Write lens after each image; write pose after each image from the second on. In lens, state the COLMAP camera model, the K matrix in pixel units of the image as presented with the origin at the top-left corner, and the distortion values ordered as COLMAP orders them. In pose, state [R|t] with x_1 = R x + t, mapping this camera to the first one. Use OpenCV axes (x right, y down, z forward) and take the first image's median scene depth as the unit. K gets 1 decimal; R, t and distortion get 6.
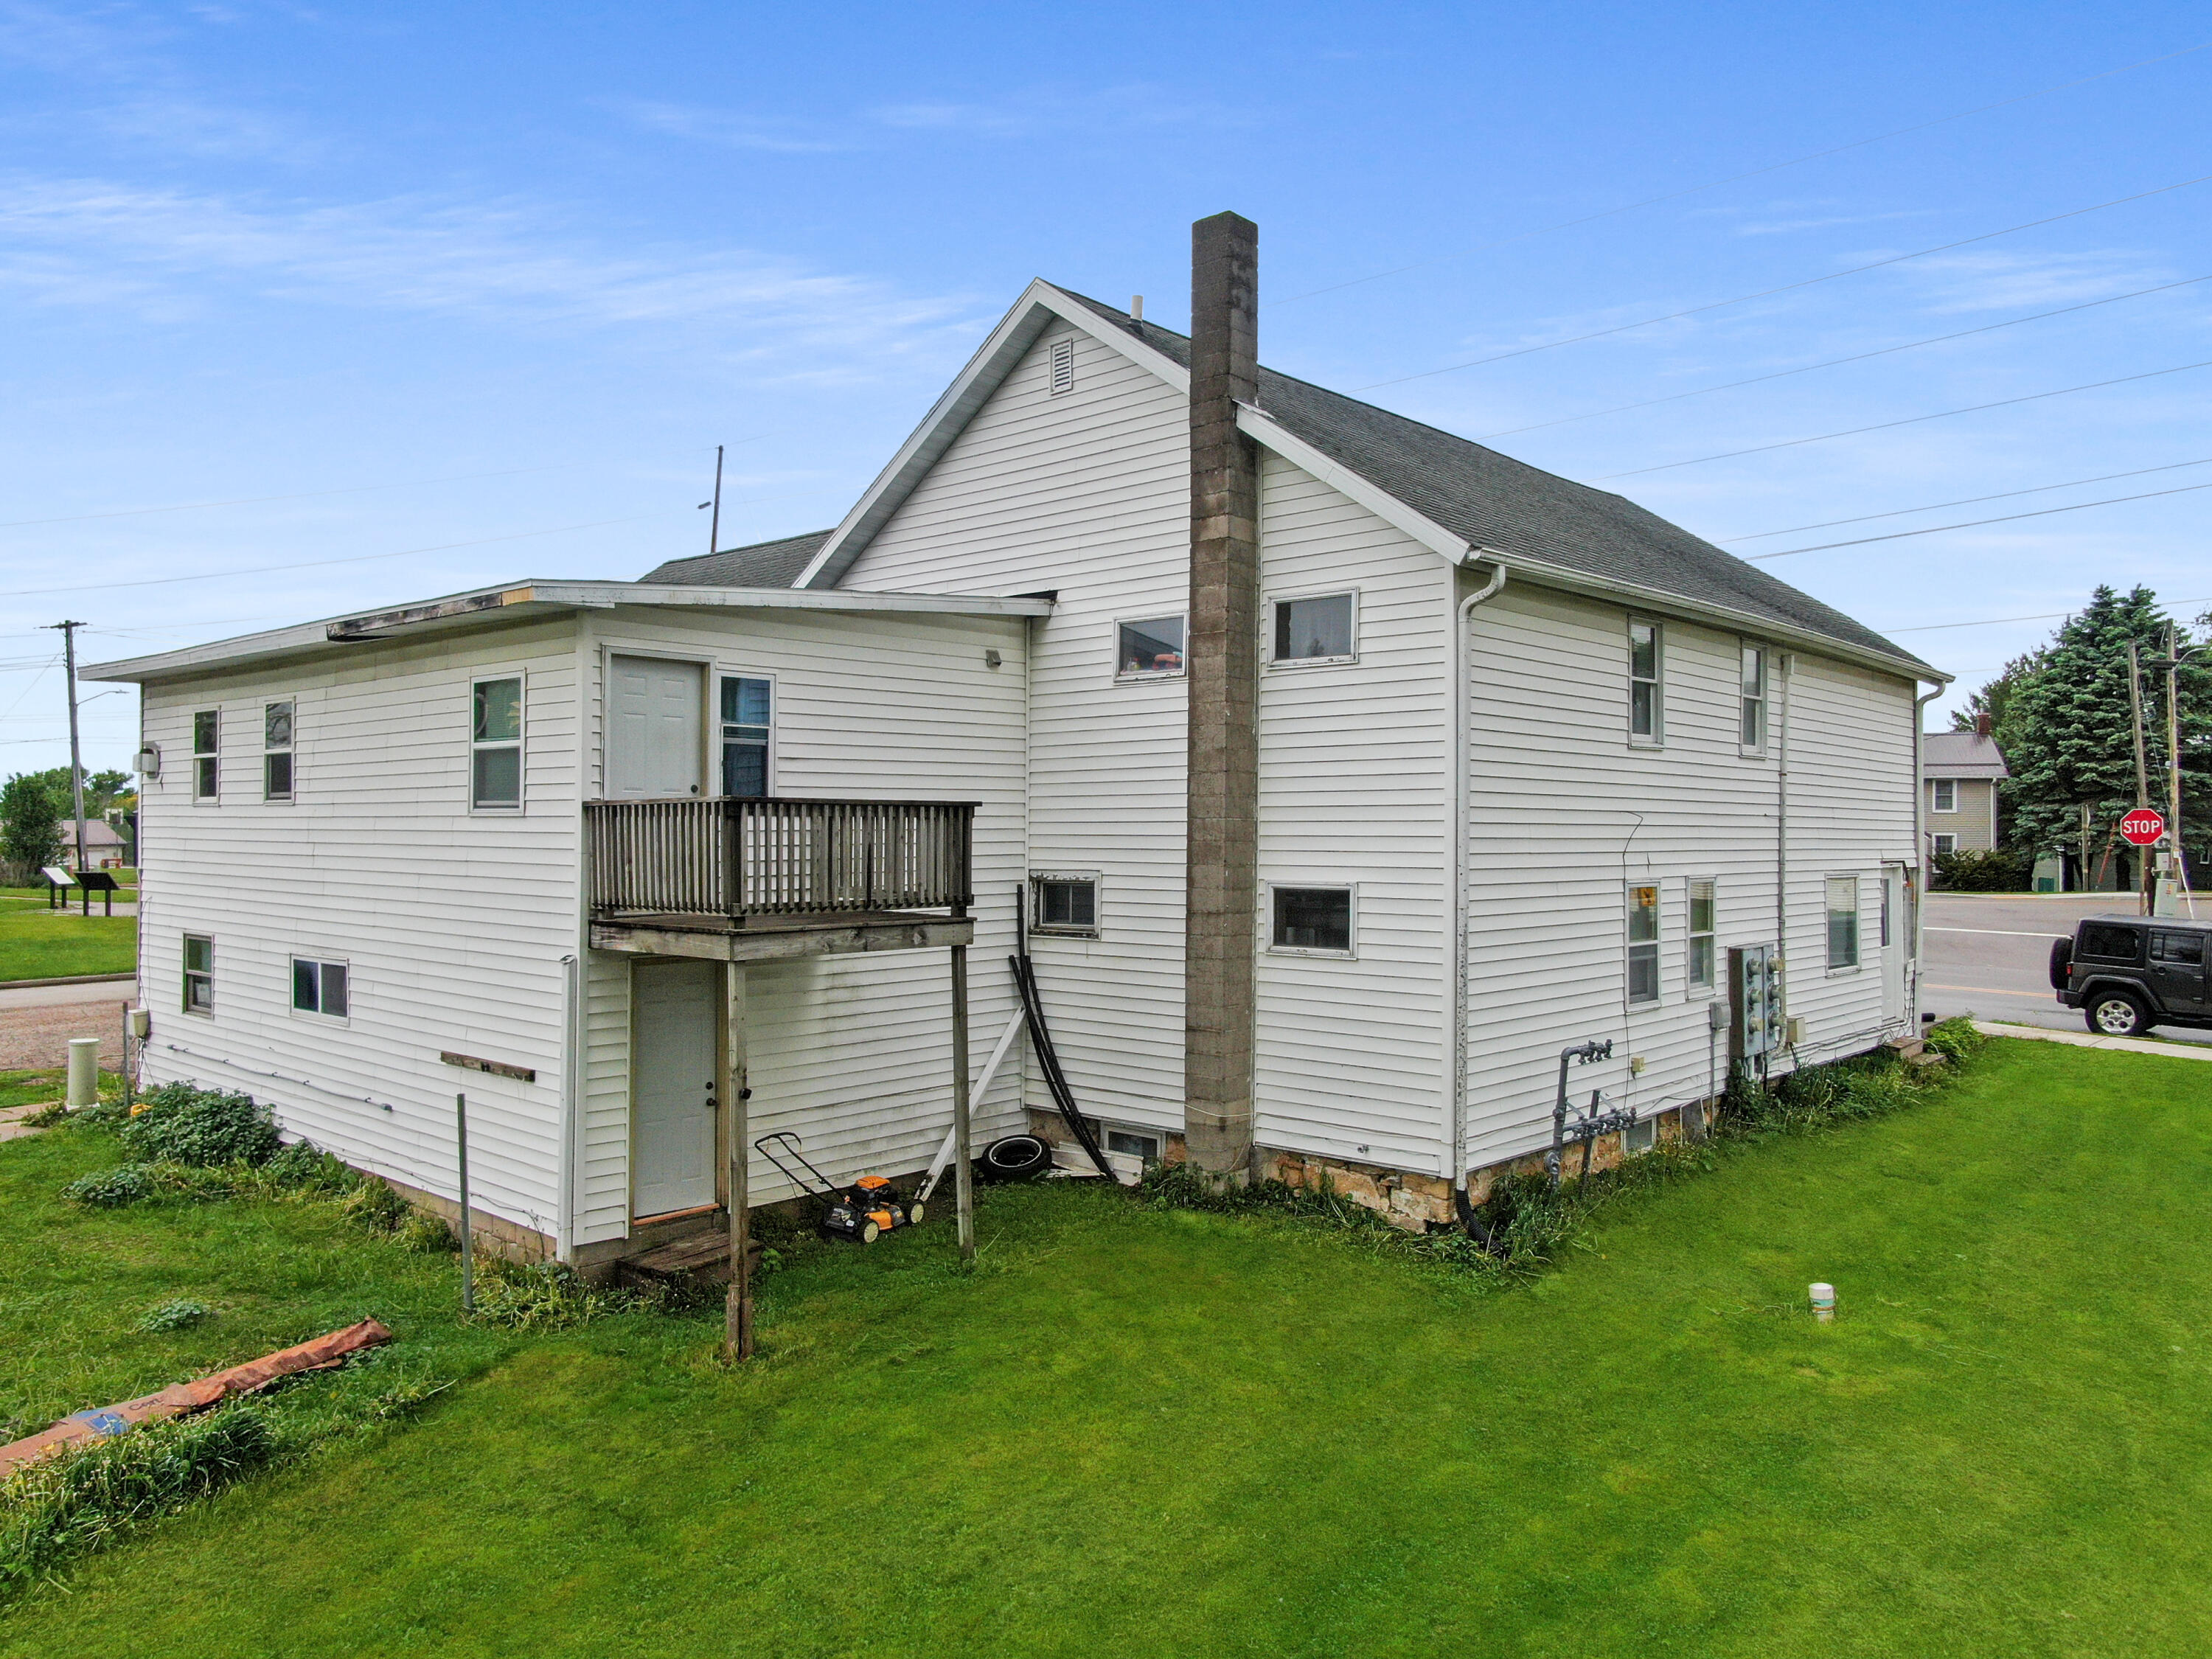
lens RADIAL K [[1609.6, 0, 1106.0], [0, 1609.6, 829.5], [0, 0, 1]] dist [-0.004943, 0.004324]
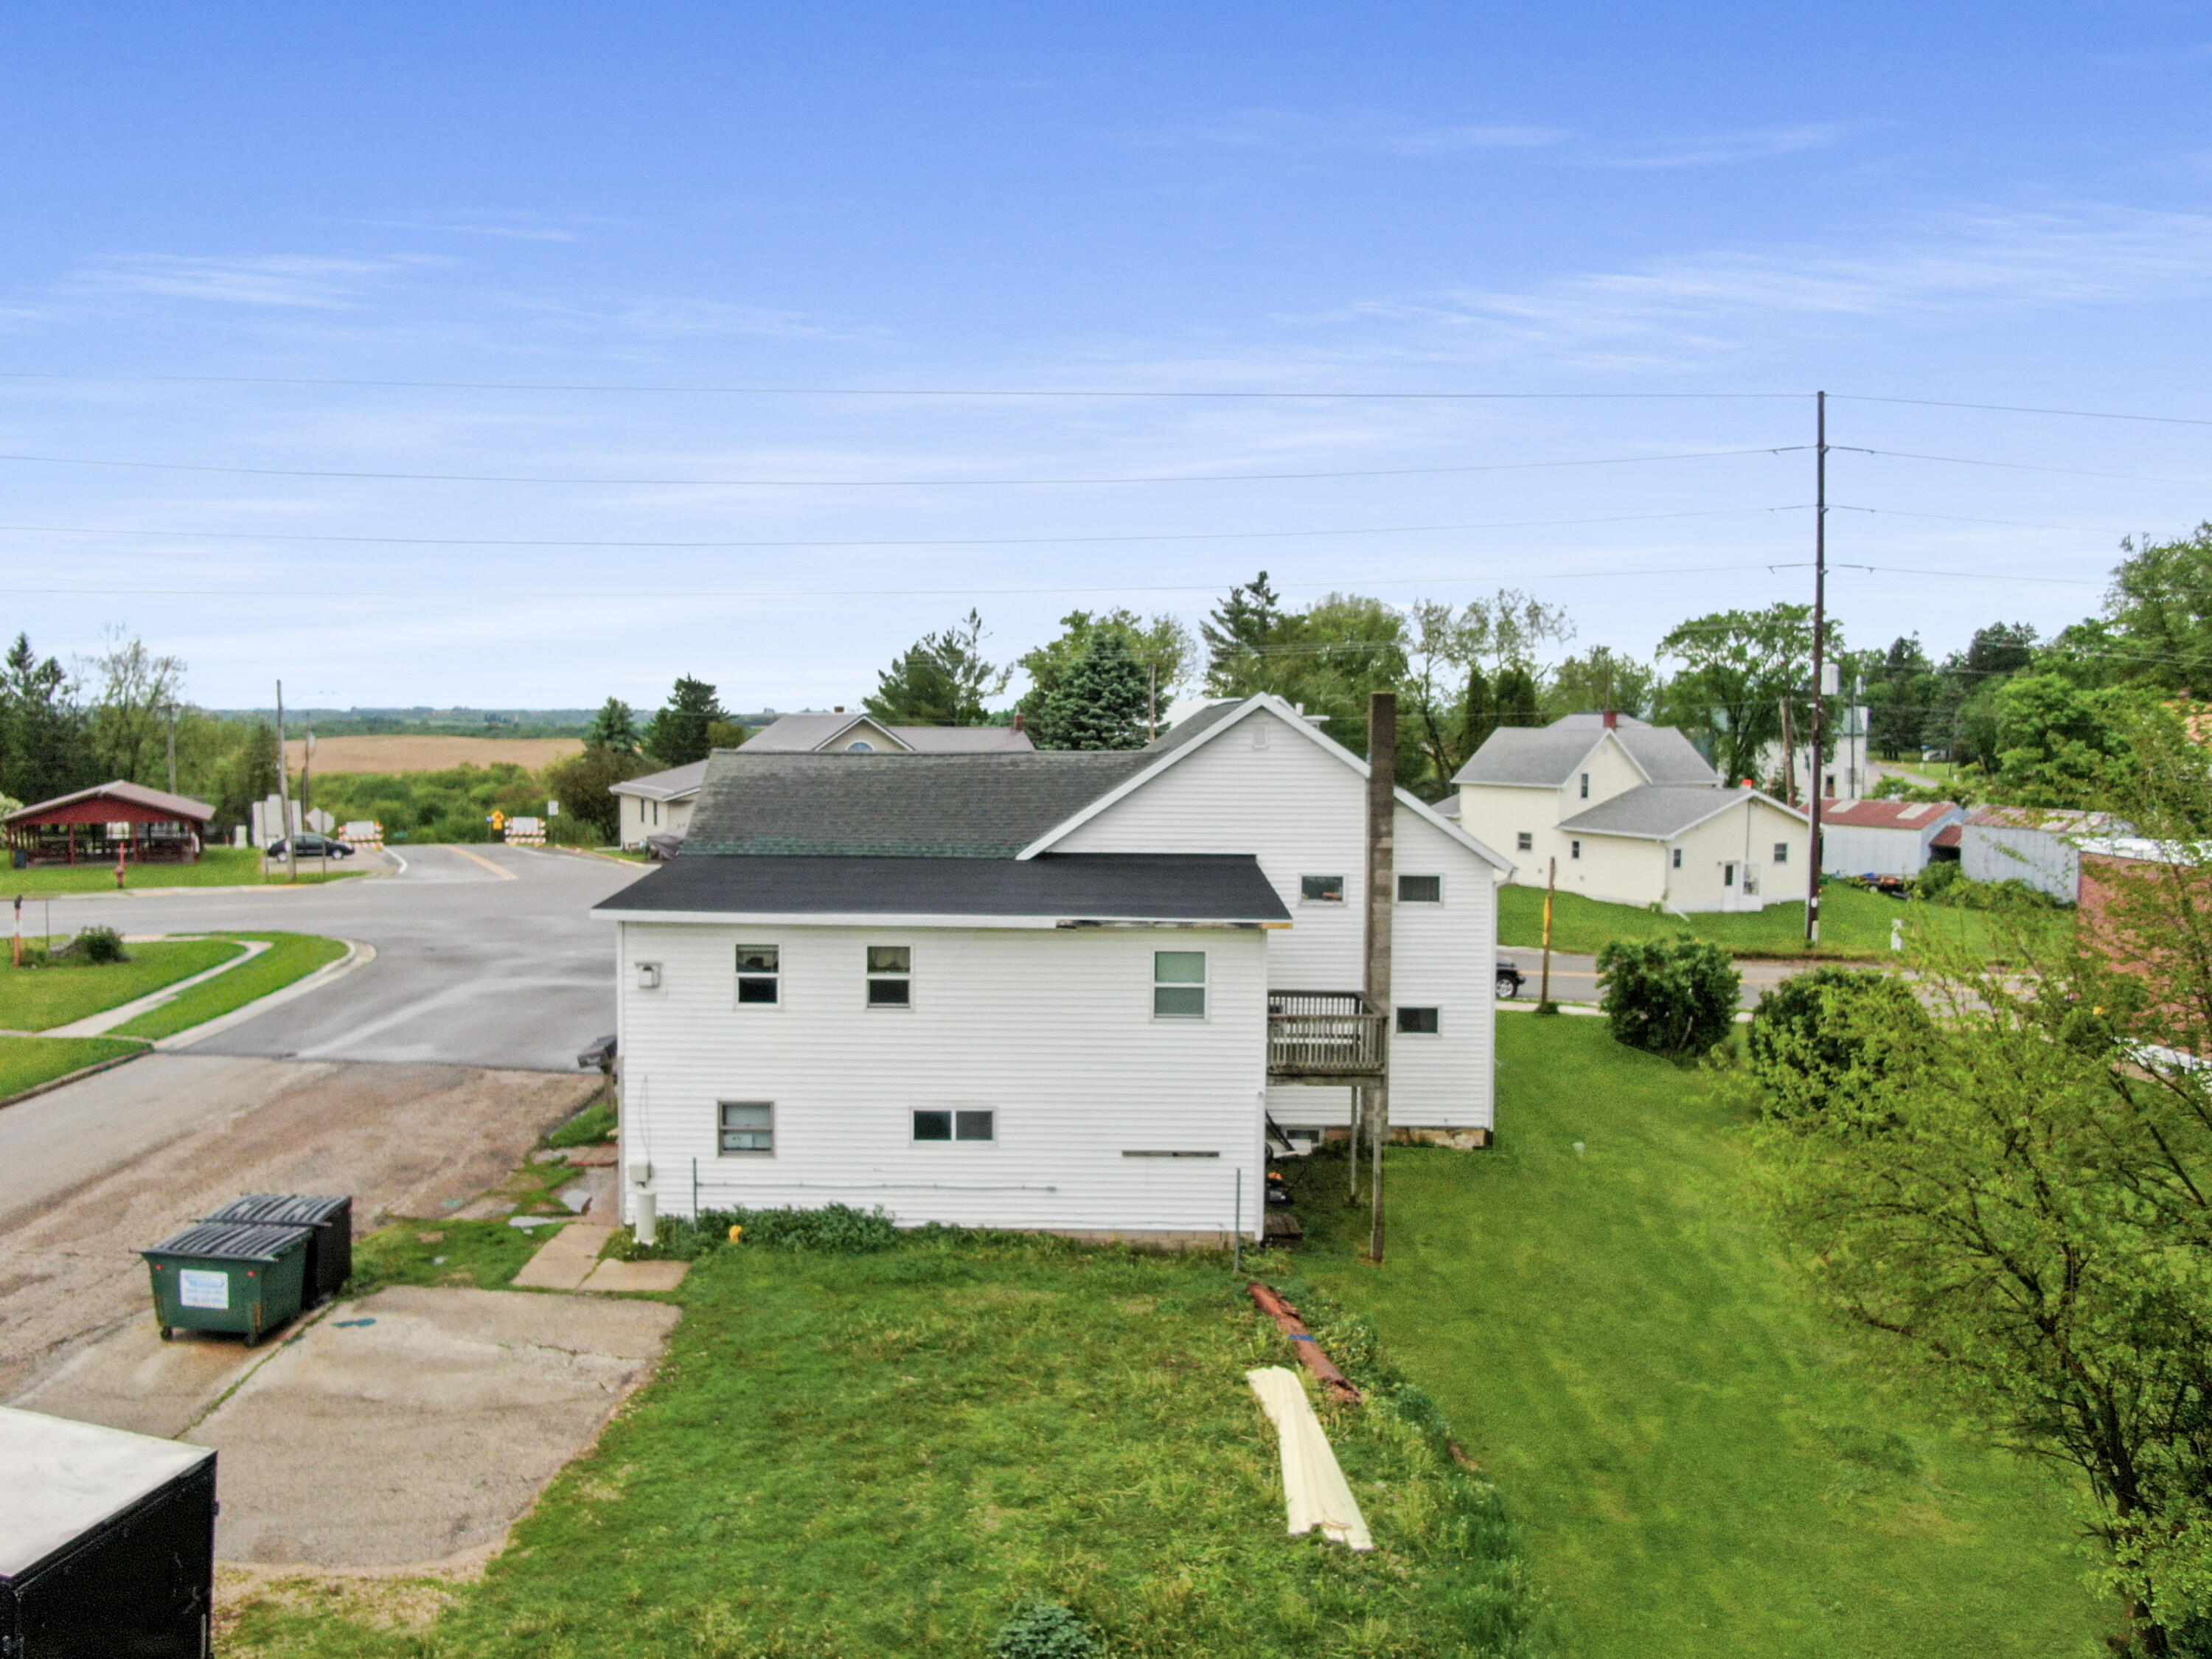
lens RADIAL K [[1609.6, 0, 1106.0], [0, 1609.6, 829.5], [0, 0, 1]] dist [-0.004943, 0.004324]
pose [[0.735076, -0.044269, 0.676538, -1.628900], [-0.005109, 0.997476, 0.070820, -0.351549], [-0.677965, -0.055514, 0.732995, -0.302982]]
